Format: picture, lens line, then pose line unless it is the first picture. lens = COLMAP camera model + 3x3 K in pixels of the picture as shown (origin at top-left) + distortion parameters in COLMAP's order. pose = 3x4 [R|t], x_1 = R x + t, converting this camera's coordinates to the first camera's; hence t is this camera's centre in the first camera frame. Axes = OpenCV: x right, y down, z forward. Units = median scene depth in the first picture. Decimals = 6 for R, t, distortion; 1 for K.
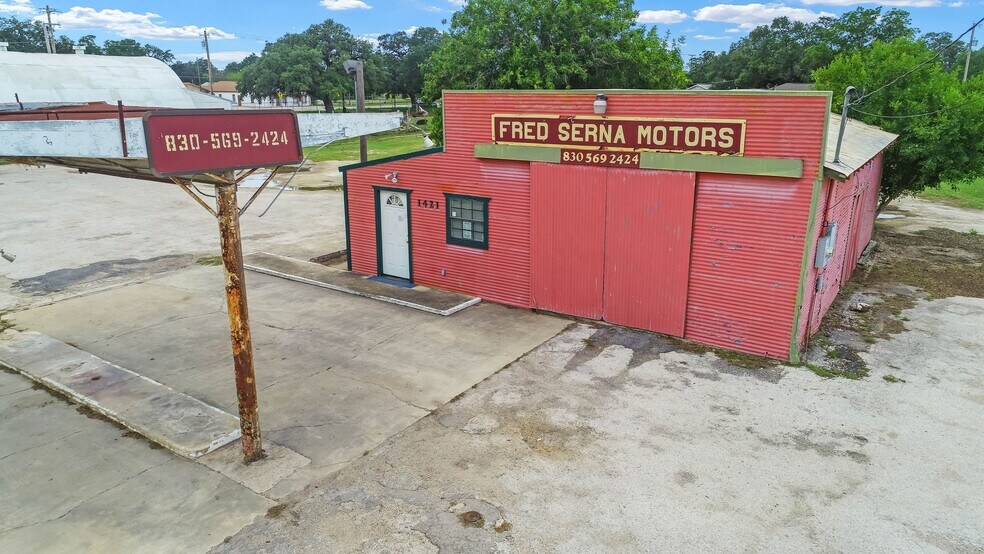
lens RADIAL K [[686.6, 0, 493.7], [0, 686.6, 280.9], [0, 0, 1]] dist [0.008388, -0.000601]
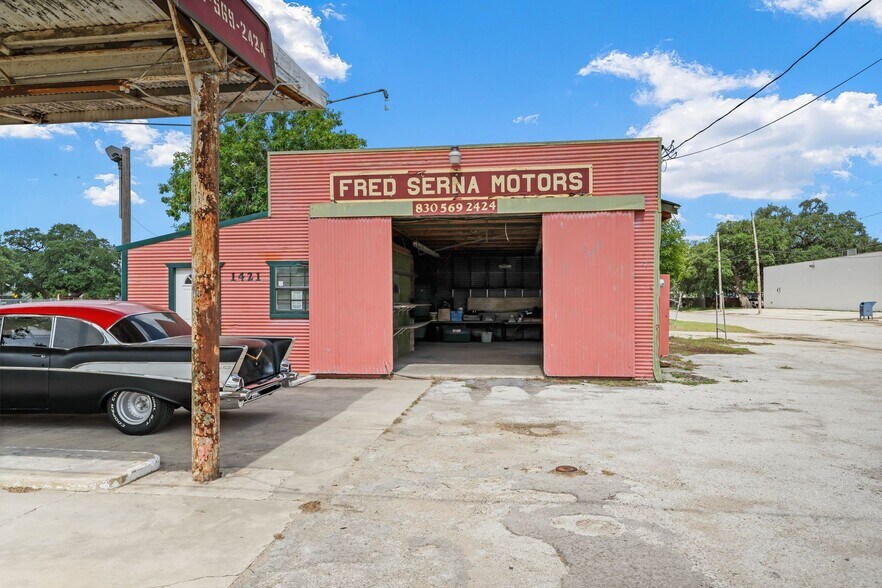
lens RADIAL K [[652.0, 0, 451.0], [0, 652.0, 295.2], [0, 0, 1]] dist [-0.004518, 0.002076]
pose [[0.895736, -0.001708, 0.444582, -0.289409], [0.122546, 0.962202, -0.243206, 0.186333], [-0.427362, 0.272331, 0.862089, 0.204165]]
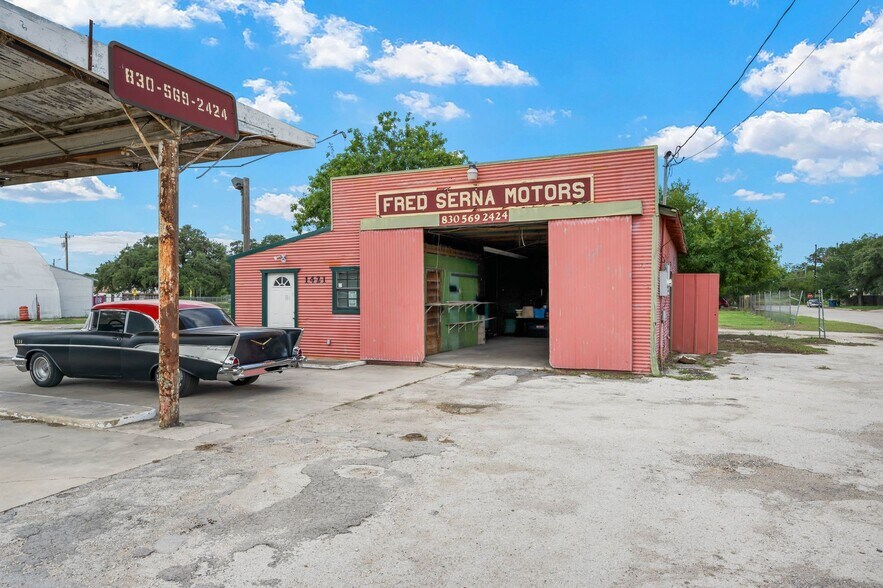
lens RADIAL K [[612.8, 0, 441.5], [0, 612.8, 294.0], [0, 0, 1]] dist [-0.002757, 0.002027]
pose [[0.983979, -0.003789, 0.178243, -0.088683], [0.052033, 0.962349, -0.266789, 0.226682], [-0.170522, 0.271789, 0.947129, 0.054919]]
